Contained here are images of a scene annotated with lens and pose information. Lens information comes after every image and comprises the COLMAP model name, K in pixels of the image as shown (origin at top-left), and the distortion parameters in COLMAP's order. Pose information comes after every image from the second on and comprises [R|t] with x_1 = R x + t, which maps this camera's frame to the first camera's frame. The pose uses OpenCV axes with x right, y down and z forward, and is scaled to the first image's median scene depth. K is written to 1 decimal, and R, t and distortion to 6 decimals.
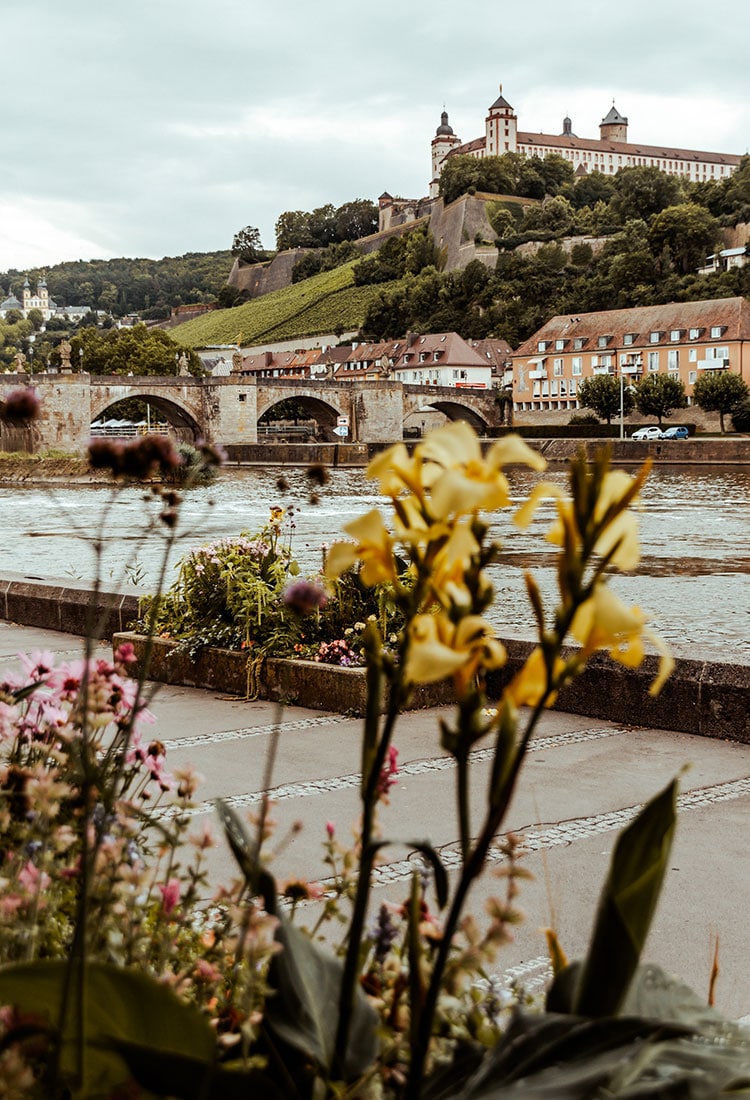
lens RADIAL K [[1580.9, 0, 375.0], [0, 1580.9, 550.0], [0, 0, 1]] dist [0.001982, 0.070025]
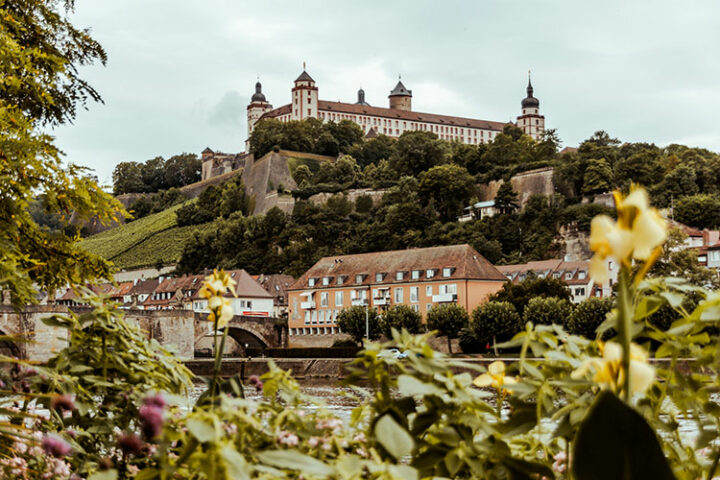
lens RADIAL K [[1392.5, 0, 360.0], [0, 1392.5, 240.0], [0, 0, 1]] dist [-0.003662, 0.019277]
pose [[0.994132, 0.011347, 0.107574, 0.014699], [0.005356, 0.988099, -0.153723, 0.001703], [-0.108038, 0.153397, 0.982241, -0.028500]]
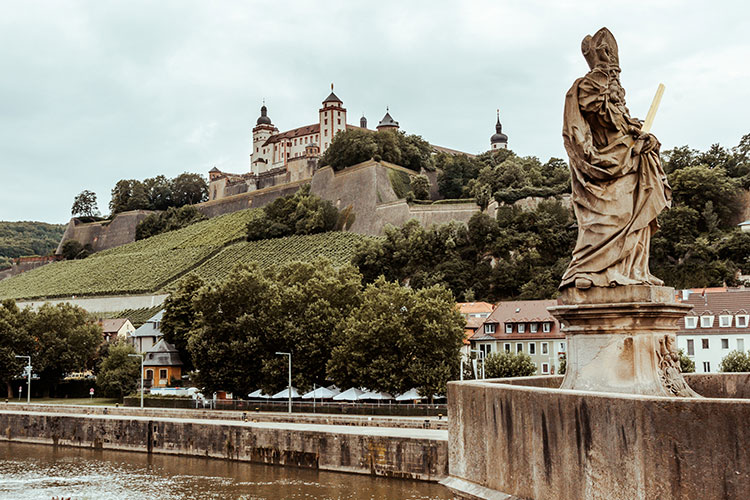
lens RADIAL K [[1058.7, 0, 375.0], [0, 1058.7, 250.0], [0, 0, 1]] dist [0.001875, -0.002285]
pose [[0.950427, 0.030911, 0.309407, -0.211918], [0.023404, 0.985113, -0.170309, -0.044572], [-0.310066, 0.169107, 0.935554, 0.386645]]
